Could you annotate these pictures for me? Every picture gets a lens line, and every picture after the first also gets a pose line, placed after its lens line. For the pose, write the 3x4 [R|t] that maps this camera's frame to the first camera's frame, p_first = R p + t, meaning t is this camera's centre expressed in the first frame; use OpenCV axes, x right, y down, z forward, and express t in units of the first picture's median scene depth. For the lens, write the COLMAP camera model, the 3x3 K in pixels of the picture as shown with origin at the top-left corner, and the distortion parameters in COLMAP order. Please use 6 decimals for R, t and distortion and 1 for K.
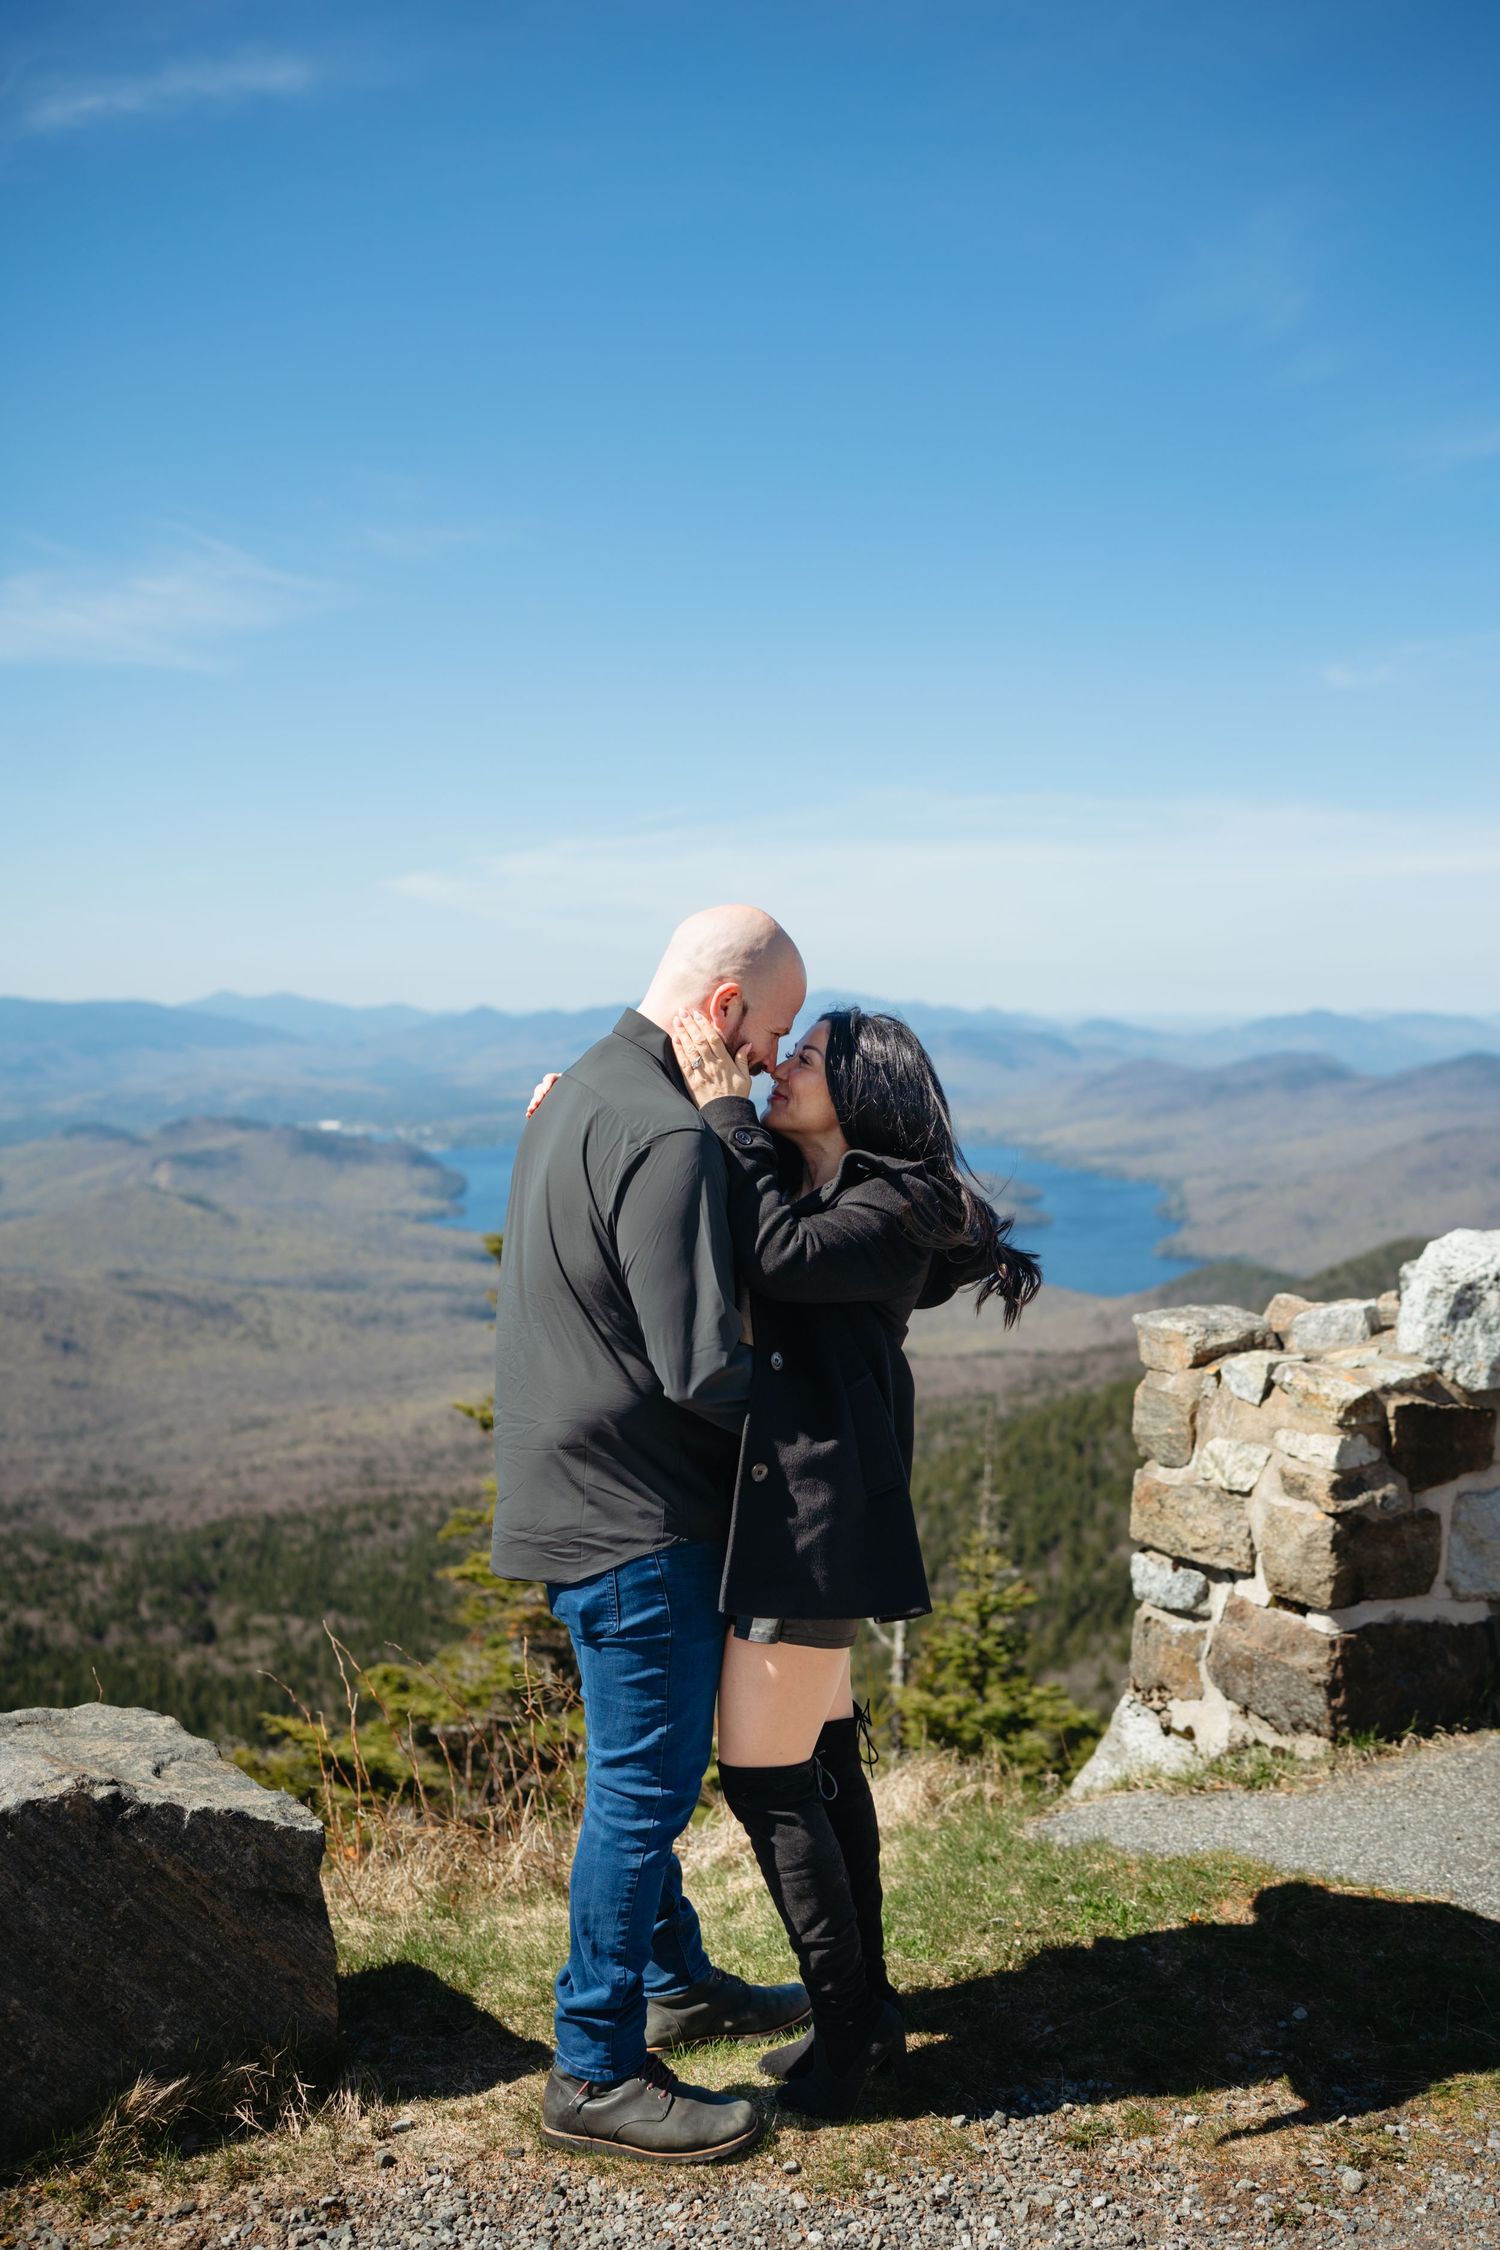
lens RADIAL K [[2108.5, 0, 751.7], [0, 2108.5, 1112.4], [0, 0, 1]] dist [0.001585, 0.000000]
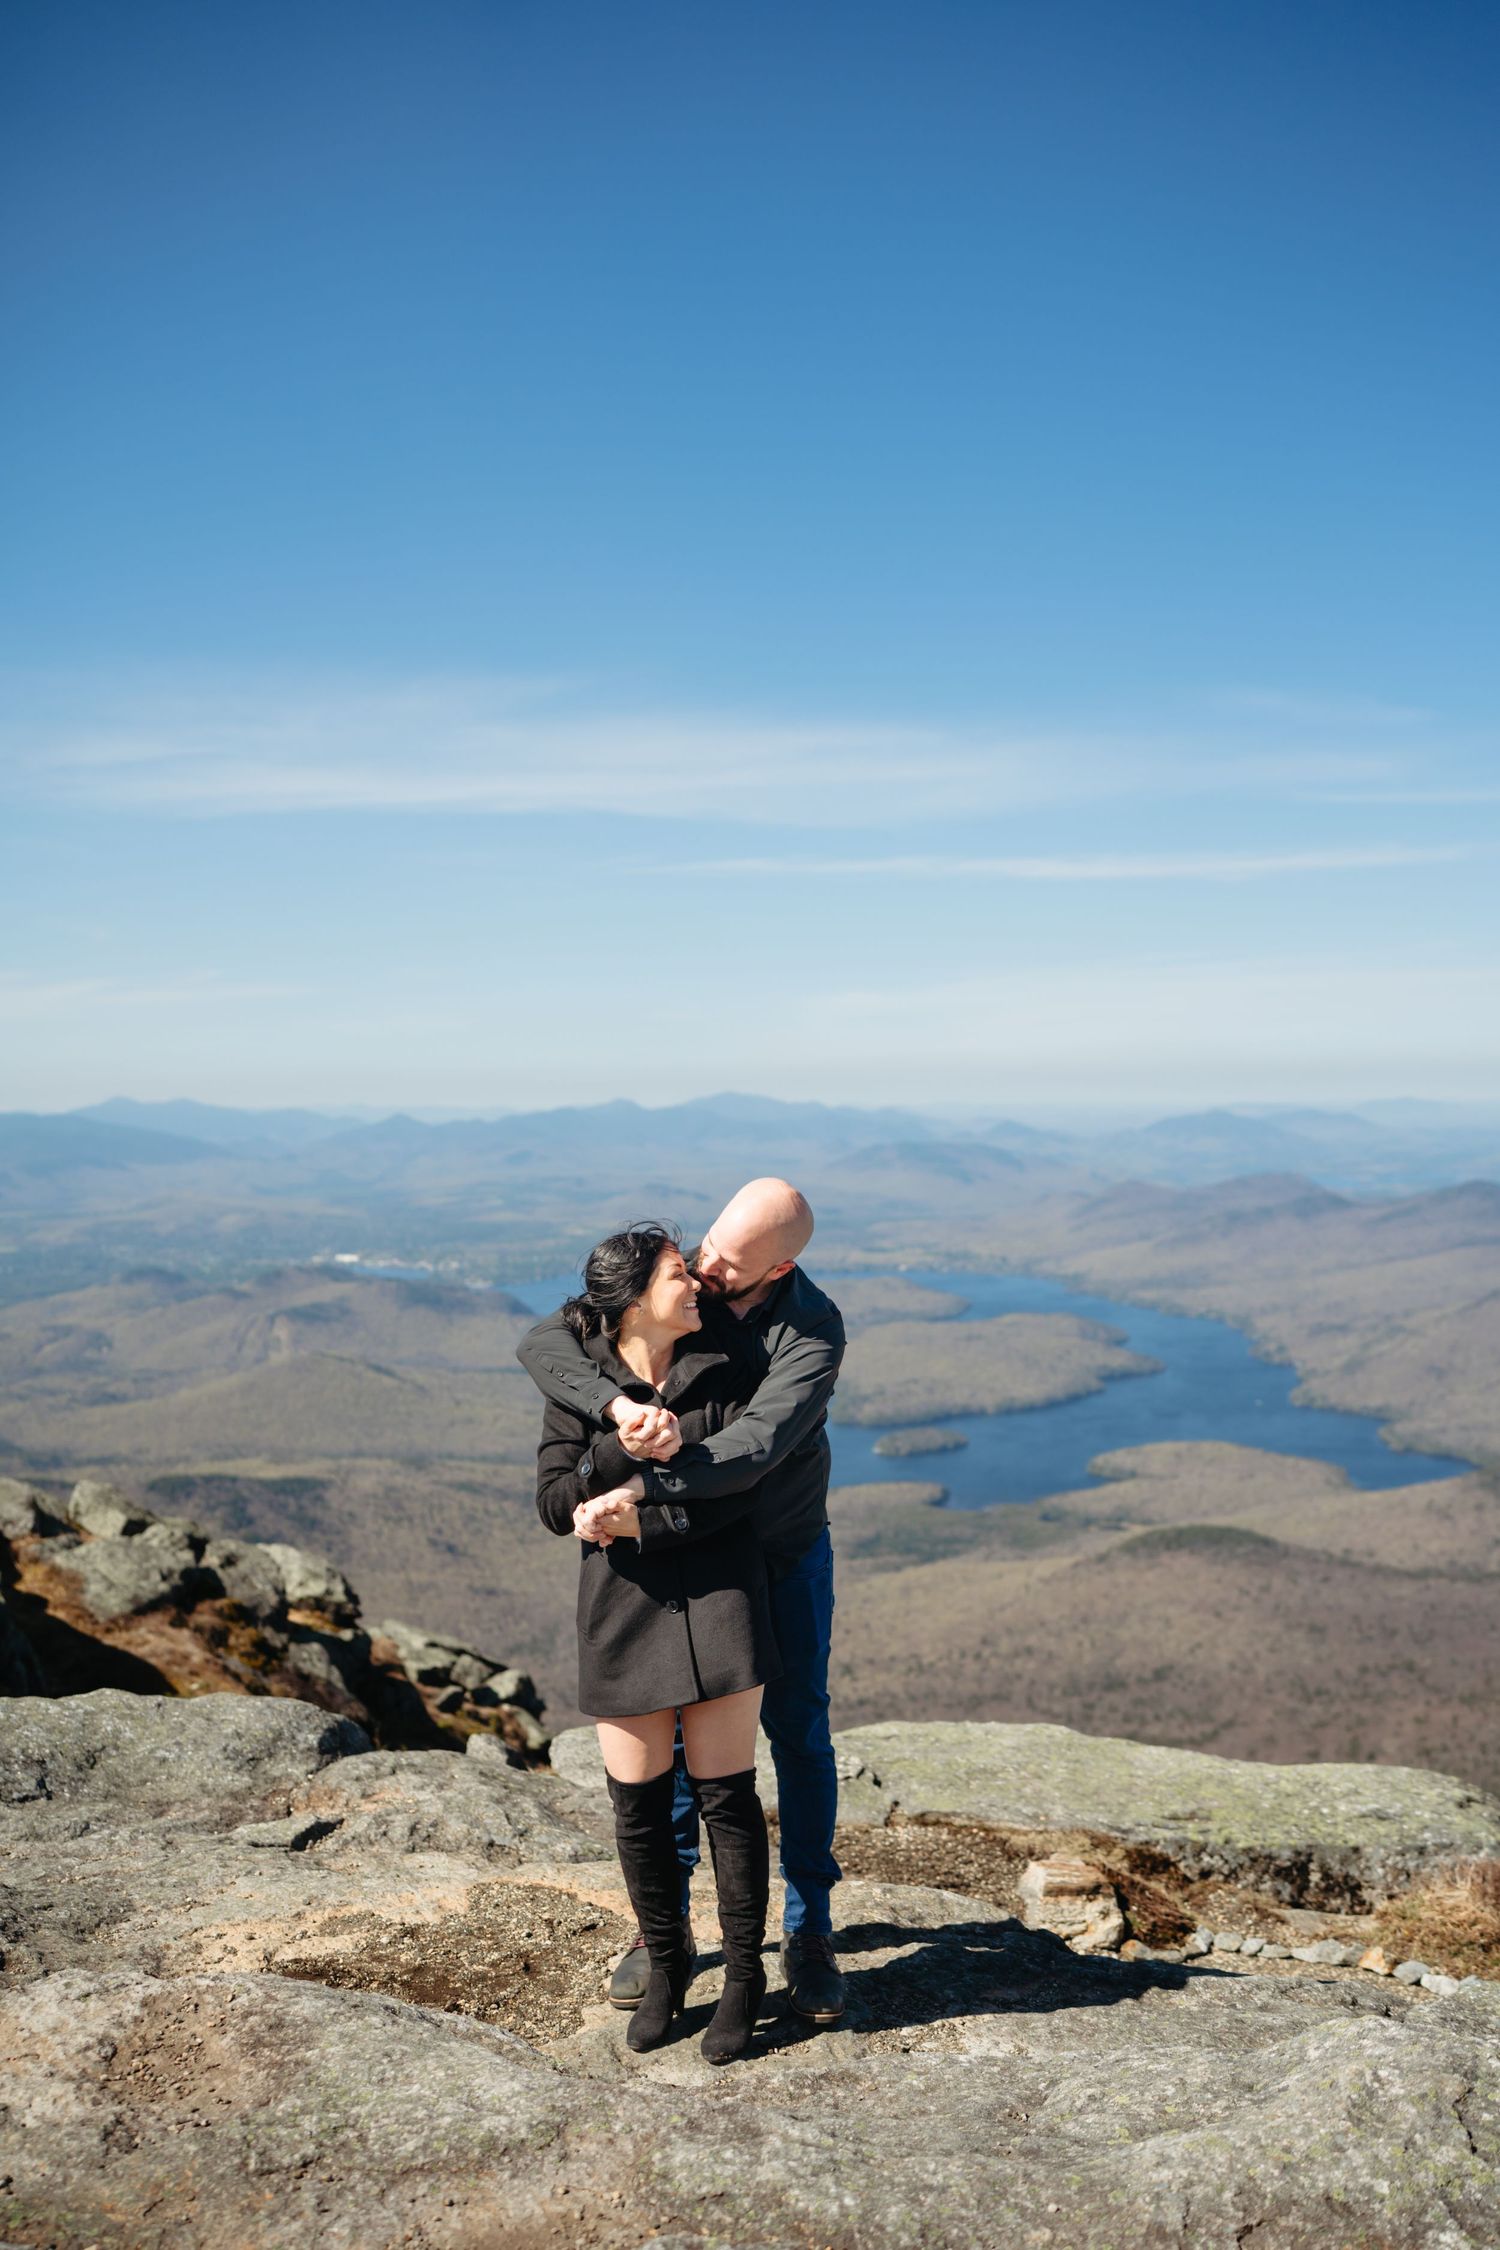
lens RADIAL K [[2108.5, 0, 734.7], [0, 2108.5, 1109.3], [0, 0, 1]] dist [0.001585, 0.000000]
pose [[0.997542, -0.008441, 0.069566, -0.204172], [0.011351, 0.999072, -0.041539, -0.050662], [-0.069151, 0.042227, 0.996712, -0.053479]]
